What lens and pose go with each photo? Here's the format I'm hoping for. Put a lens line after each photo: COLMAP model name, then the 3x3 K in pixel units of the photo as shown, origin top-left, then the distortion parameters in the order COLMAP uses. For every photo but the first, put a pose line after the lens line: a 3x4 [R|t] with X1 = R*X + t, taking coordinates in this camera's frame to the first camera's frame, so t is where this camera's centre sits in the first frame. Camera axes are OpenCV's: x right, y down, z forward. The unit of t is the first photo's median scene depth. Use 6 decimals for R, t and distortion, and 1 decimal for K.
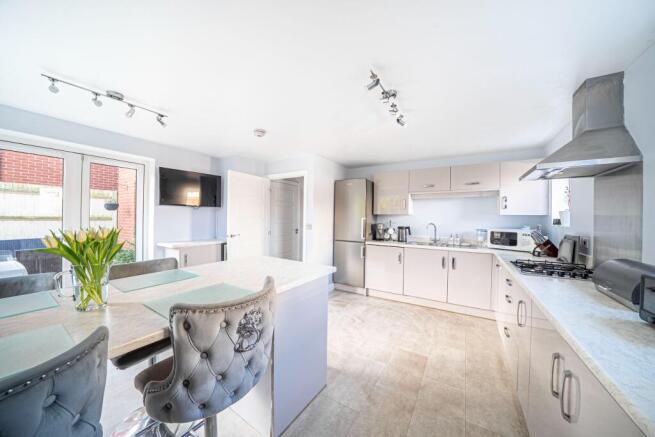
lens RADIAL K [[226.2, 0, 325.4], [0, 226.2, 220.4], [0, 0, 1]] dist [-0.012727, -0.000050]
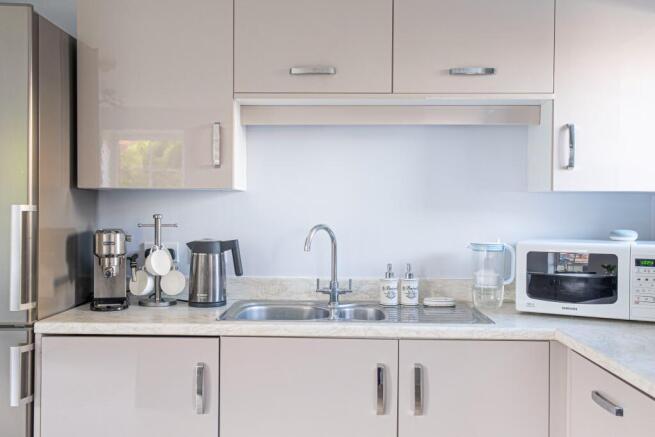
lens RADIAL K [[641.9, 0, 326.1], [0, 641.9, 219.4], [0, 0, 1]] dist [0.015701, 0.000000]
pose [[0.857850, -0.015992, 0.513652, 0.116396], [0.011237, 0.999860, 0.012363, -0.002080], [-0.513778, -0.004833, 0.857910, 0.407781]]
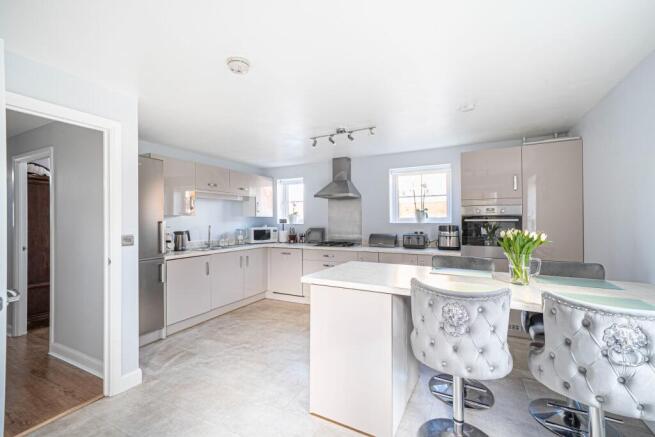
lens RADIAL K [[288.0, 0, 326.7], [0, 288.0, 220.1], [0, 0, 1]] dist [0.001046, 0.000264]
pose [[-0.087622, -0.014673, 0.996046, -0.769462], [0.011169, 0.999814, 0.015711, -0.022781], [-0.996091, 0.012502, -0.087441, 0.653449]]
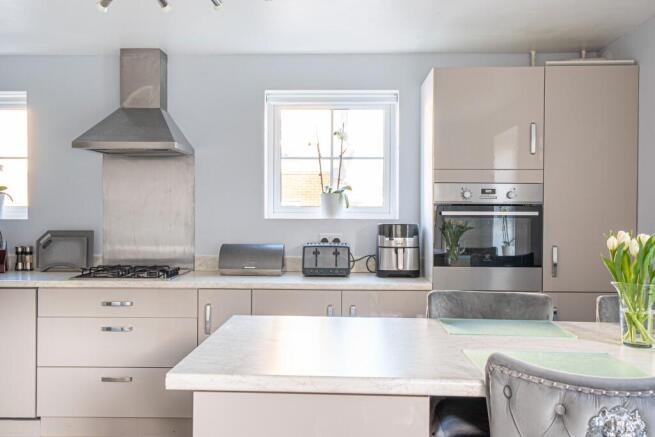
lens RADIAL K [[650.0, 0, 327.6], [0, 650.0, 215.4], [0, 0, 1]] dist [0.031876, 0.000000]
pose [[-0.514916, -0.022537, 0.856944, -0.623123], [-0.006993, 0.999732, 0.022091, -0.019422], [-0.857212, 0.005383, -0.514936, 0.795687]]
